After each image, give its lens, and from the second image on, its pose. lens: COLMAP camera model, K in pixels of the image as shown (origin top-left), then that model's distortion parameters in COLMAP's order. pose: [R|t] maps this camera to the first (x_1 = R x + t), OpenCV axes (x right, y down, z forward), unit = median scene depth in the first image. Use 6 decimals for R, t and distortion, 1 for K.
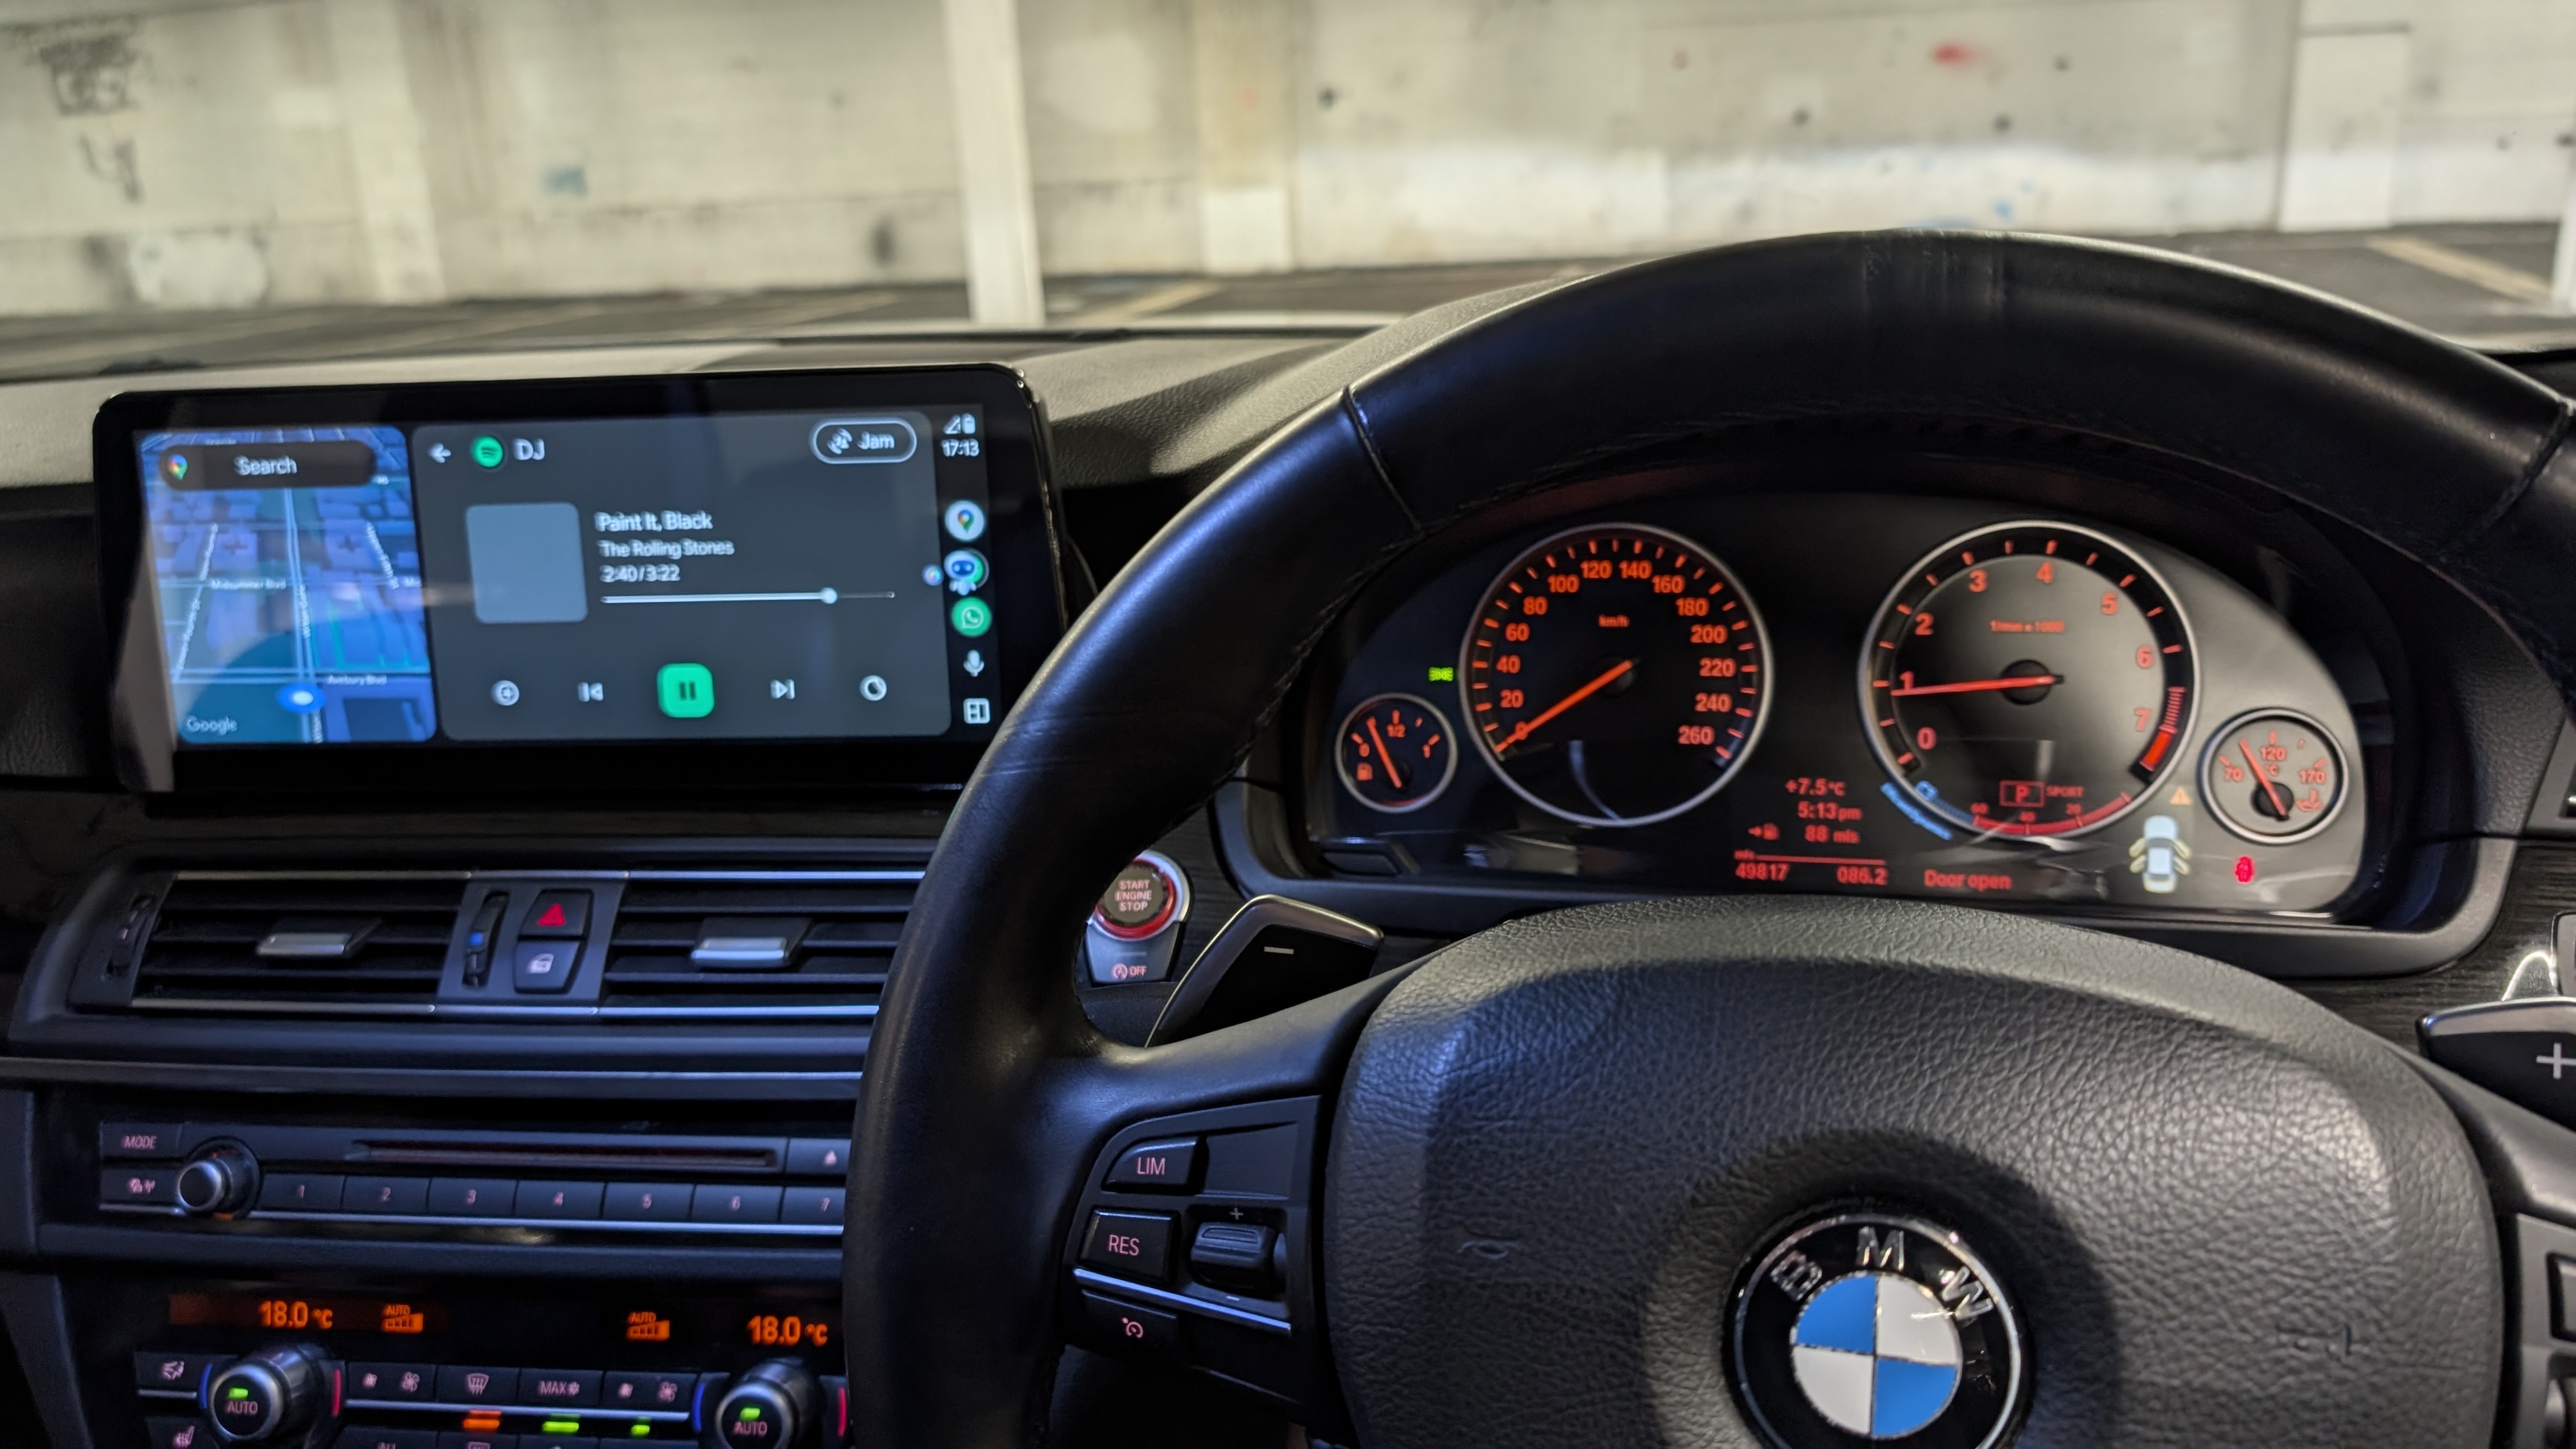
lens RADIAL K [[1892.5, 0, 1288.0], [0, 1892.5, 724.5], [0, 0, 1]] dist [0.013481, -0.010614]
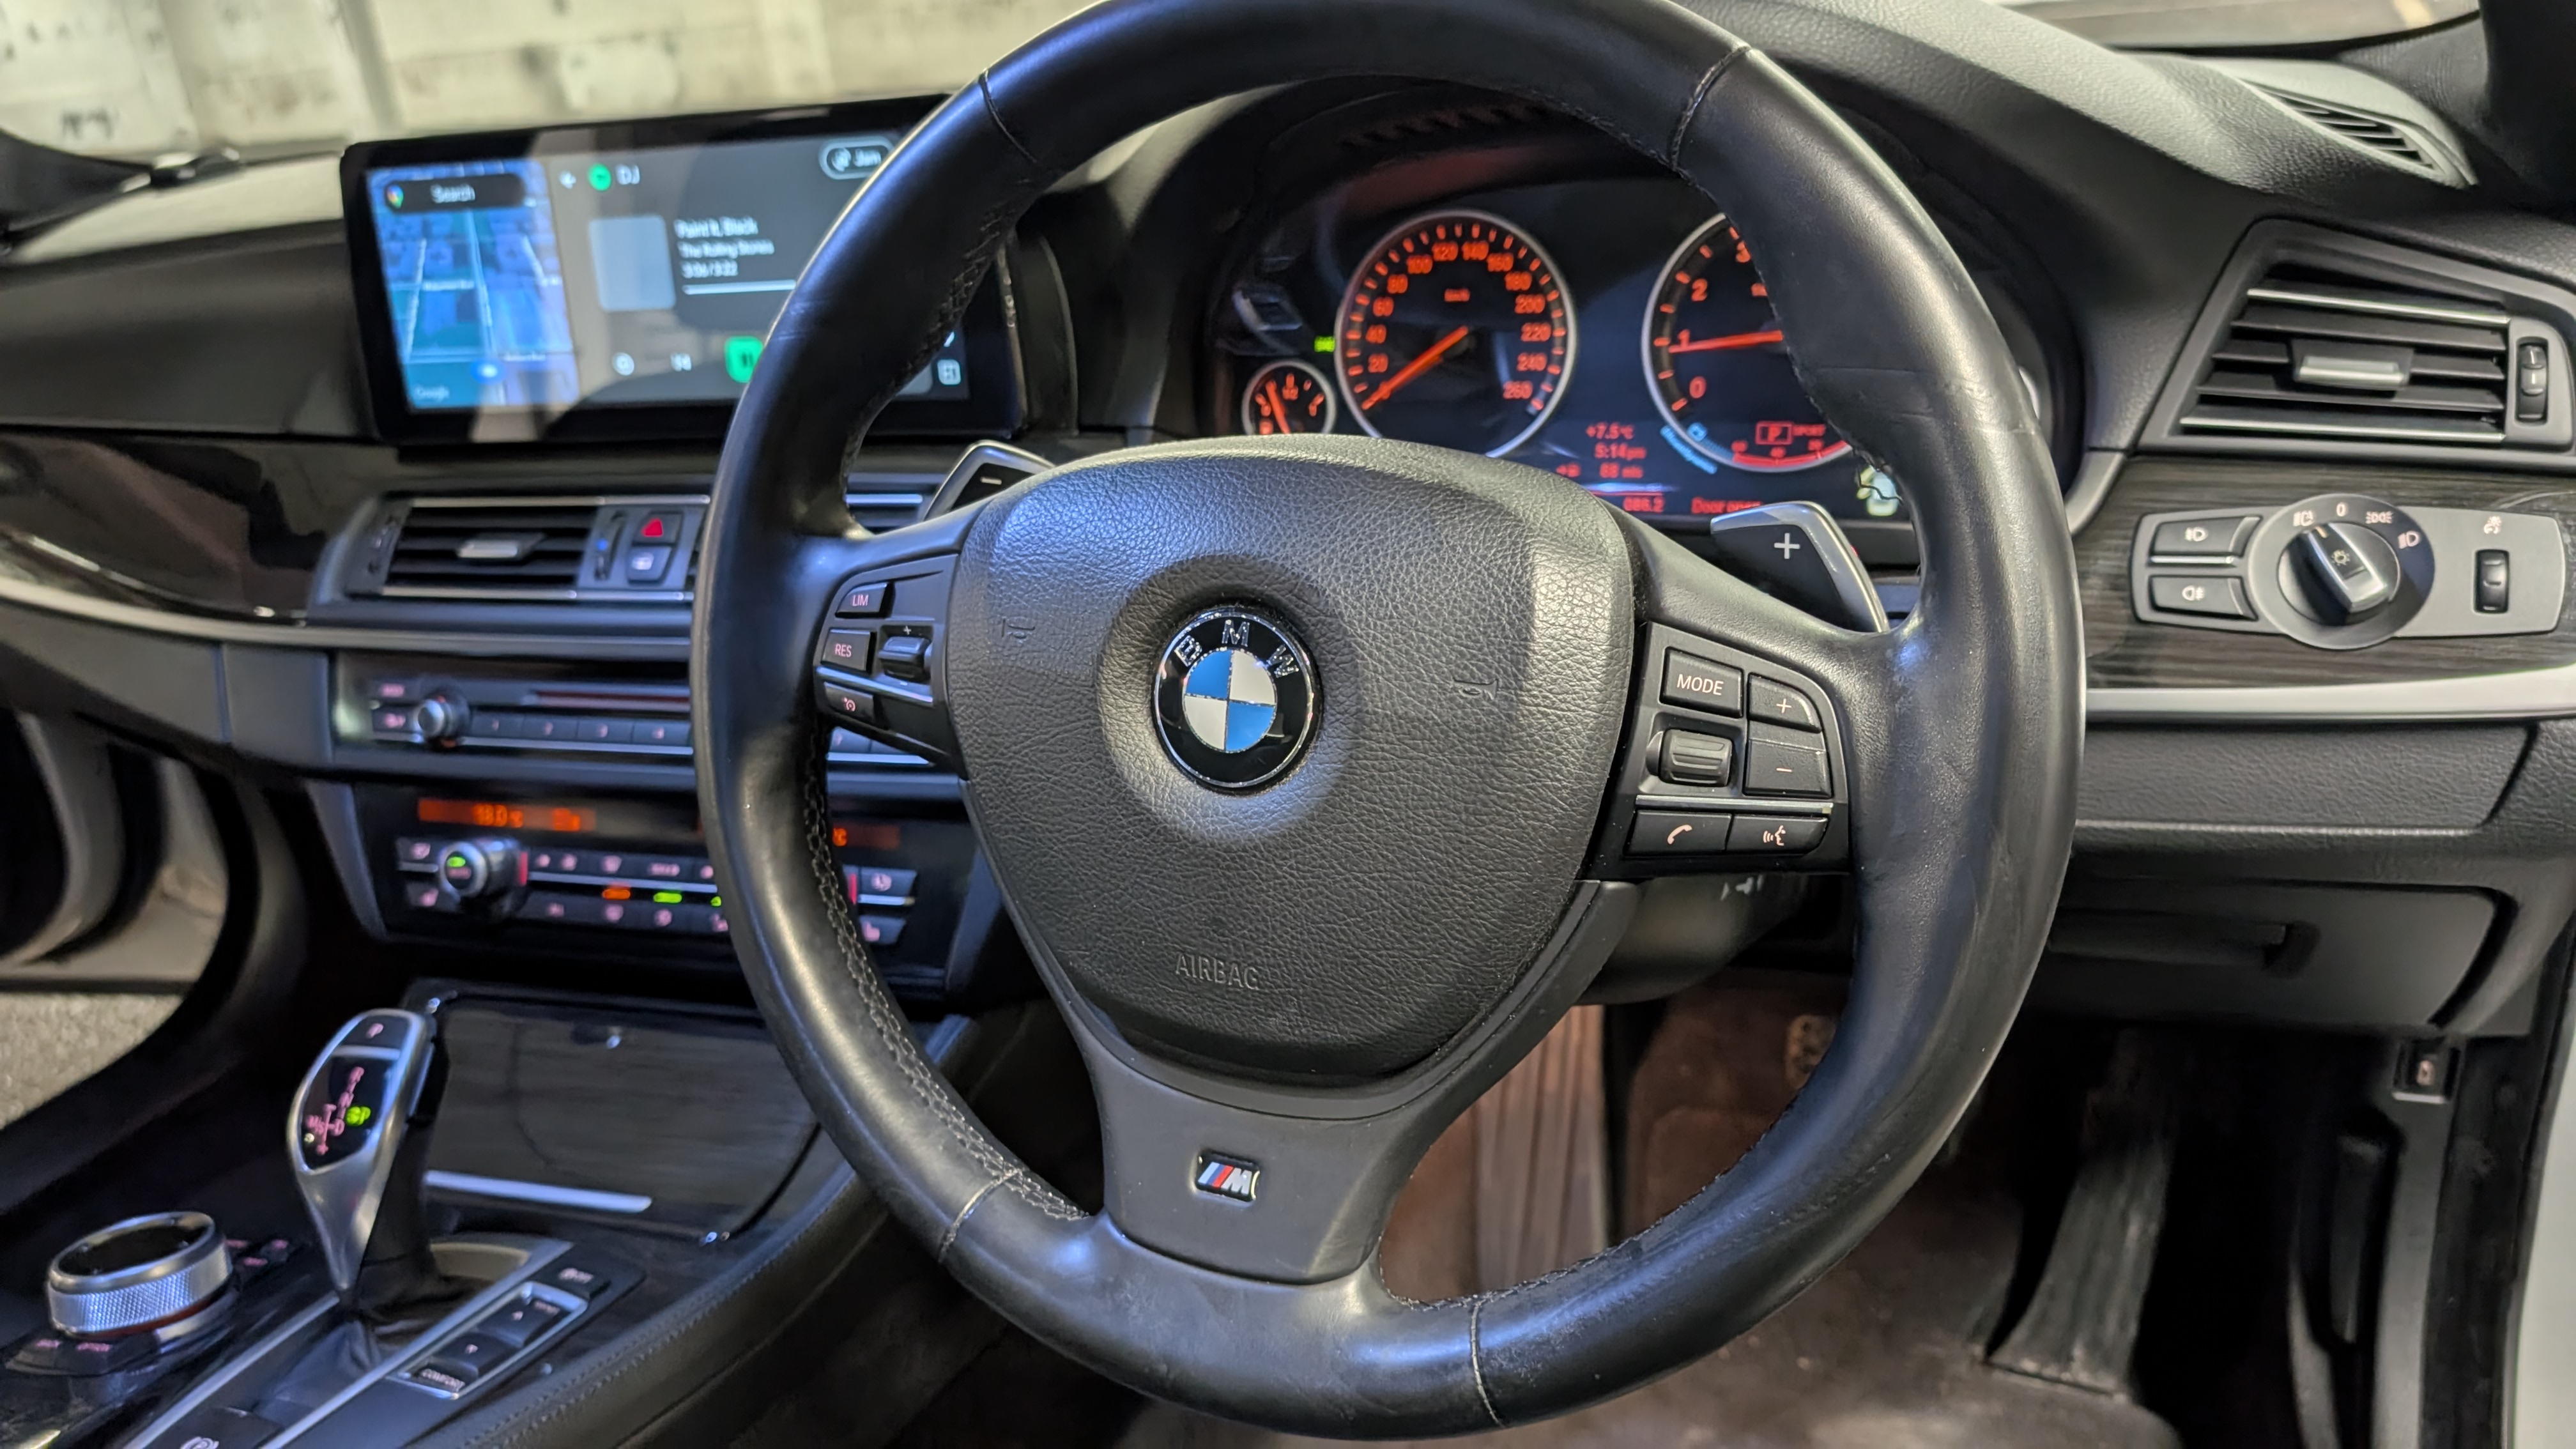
lens RADIAL K [[1904.8, 0, 1277.5], [0, 1904.8, 740.1], [0, 0, 1]] dist [0.006882, -0.003118]
pose [[0.979733, 0.029517, -0.198119, 0.315978], [-0.006321, 0.993147, 0.116704, 0.087795], [0.200206, -0.113087, 0.973205, -0.244800]]
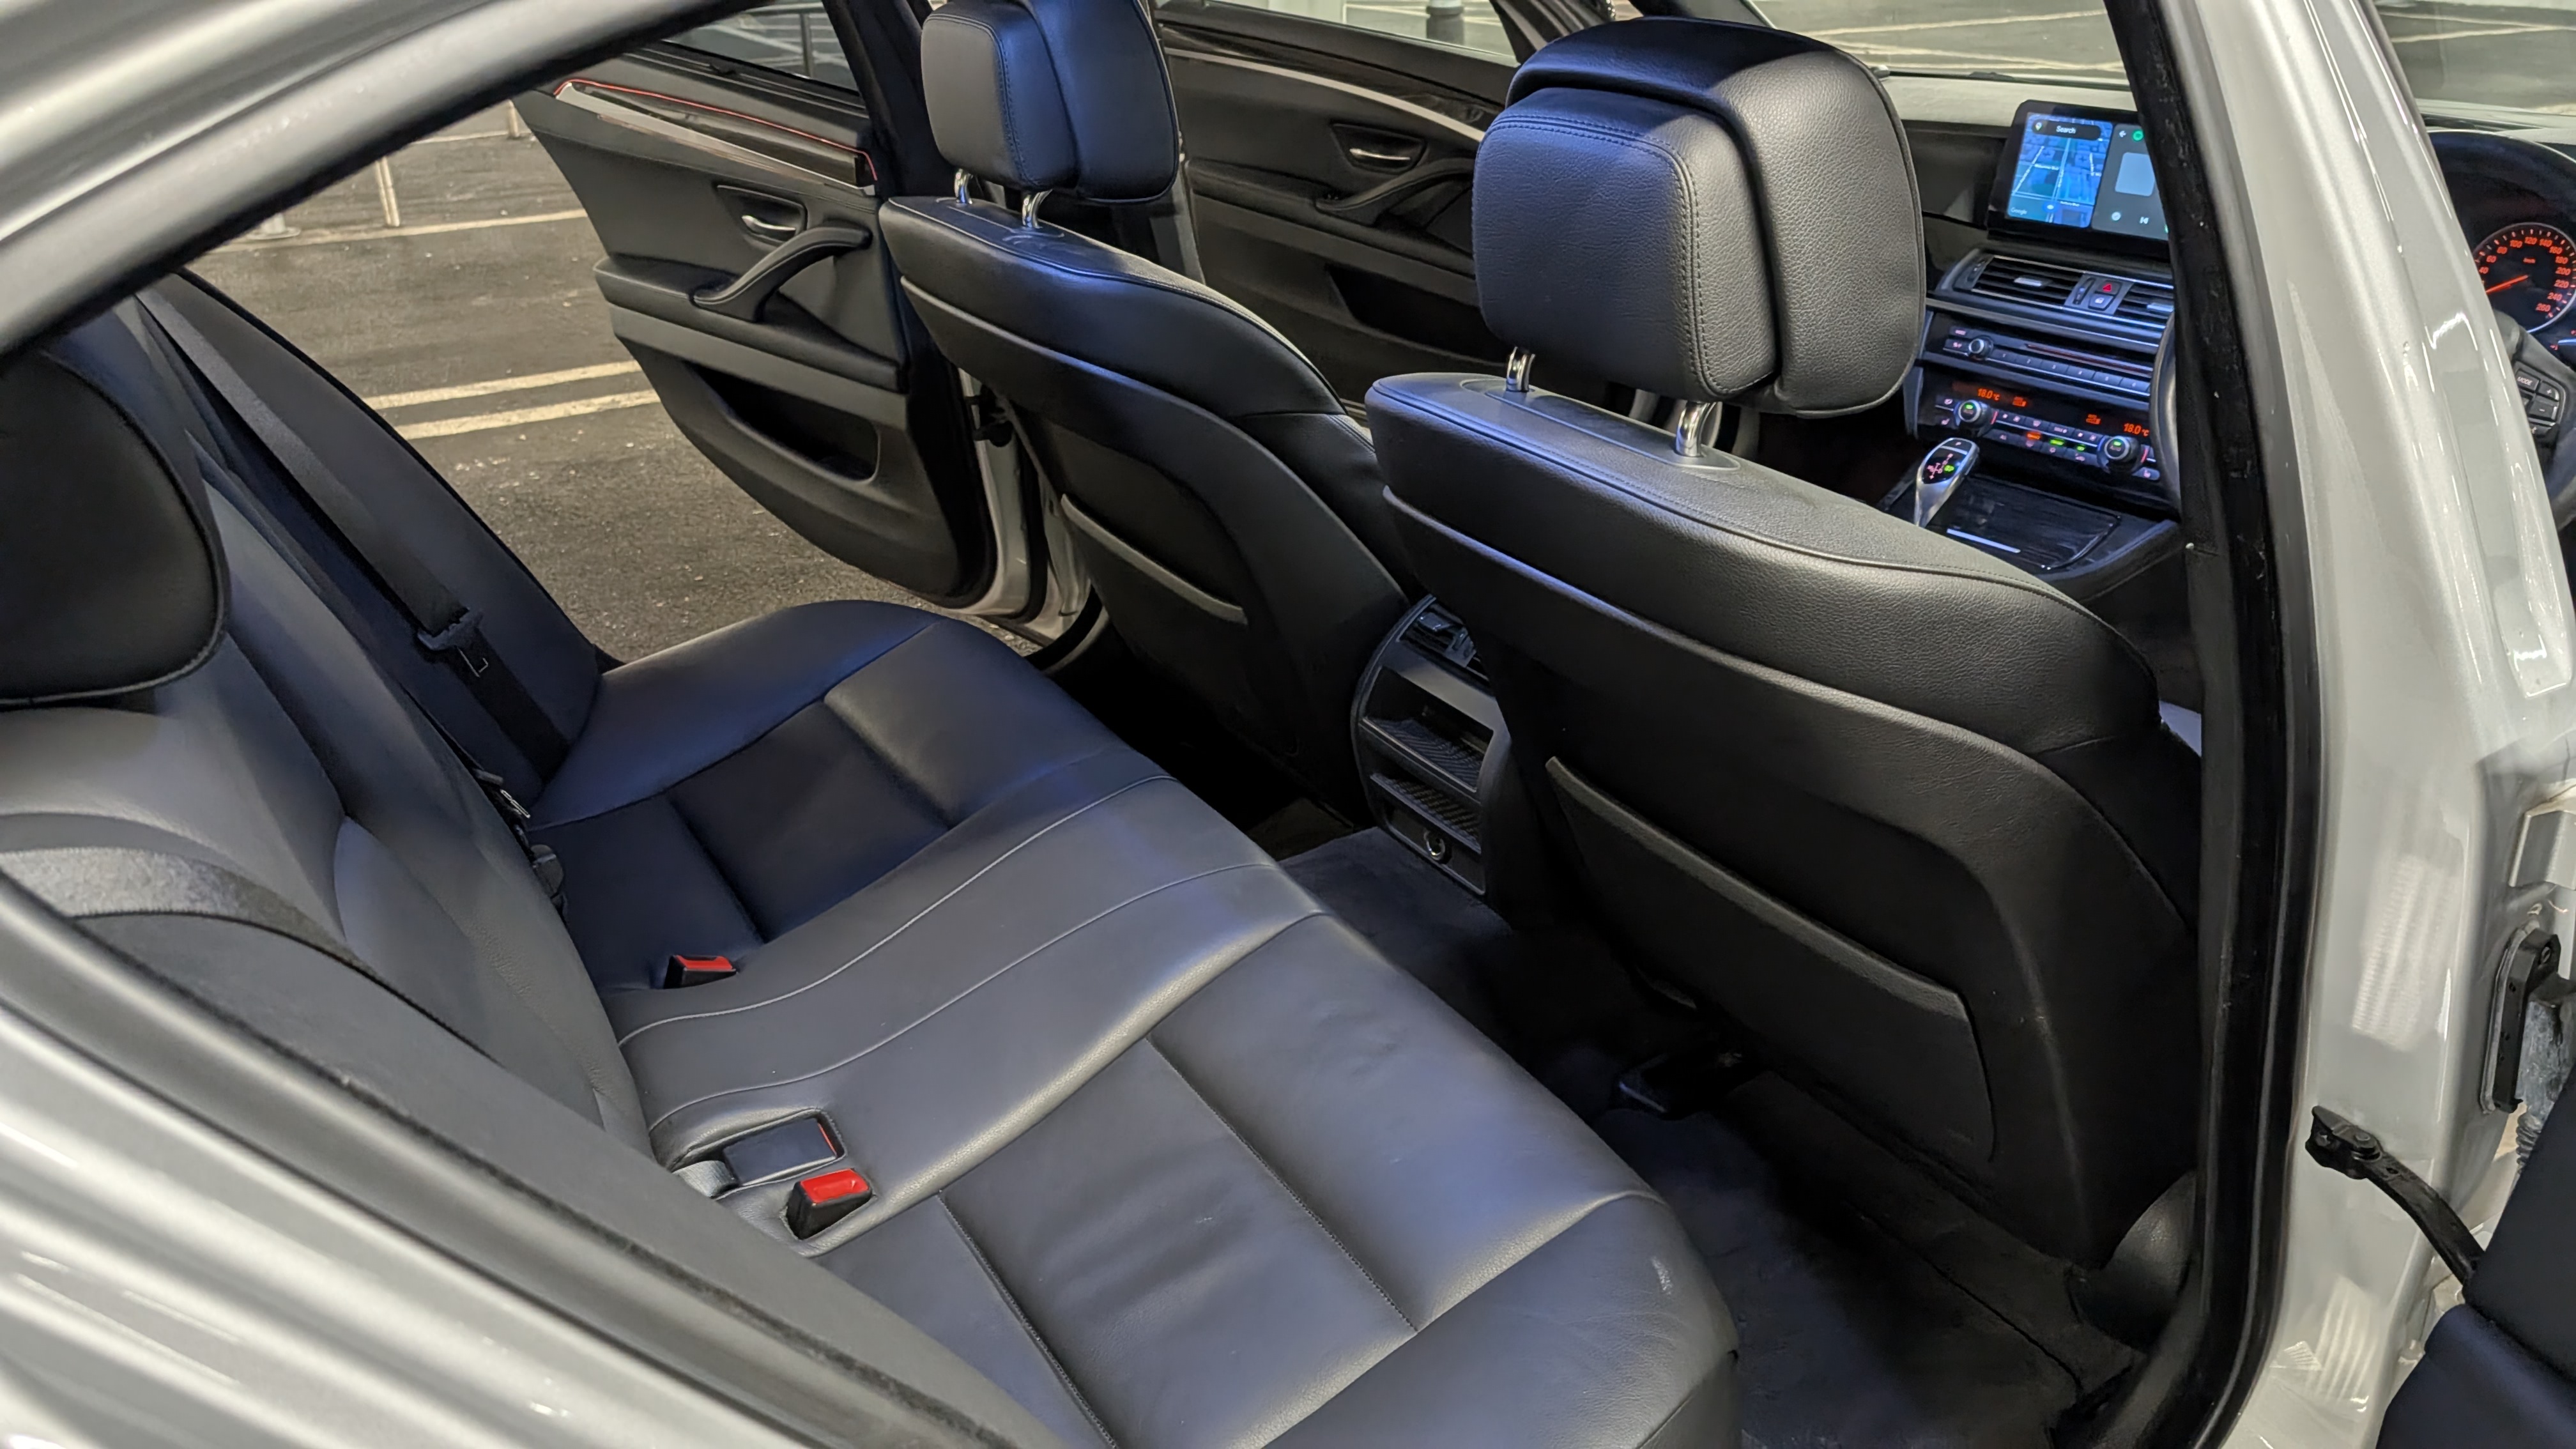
lens RADIAL K [[1887.9, 0, 1300.8], [0, 1887.9, 703.1], [0, 0, 1]] dist [0.026337, -0.009553]
pose [[0.717843, 0.335694, -0.609928, 0.802402], [-0.238084, 0.941622, 0.238044, 0.316204], [0.654231, -0.025664, 0.755859, -2.268706]]
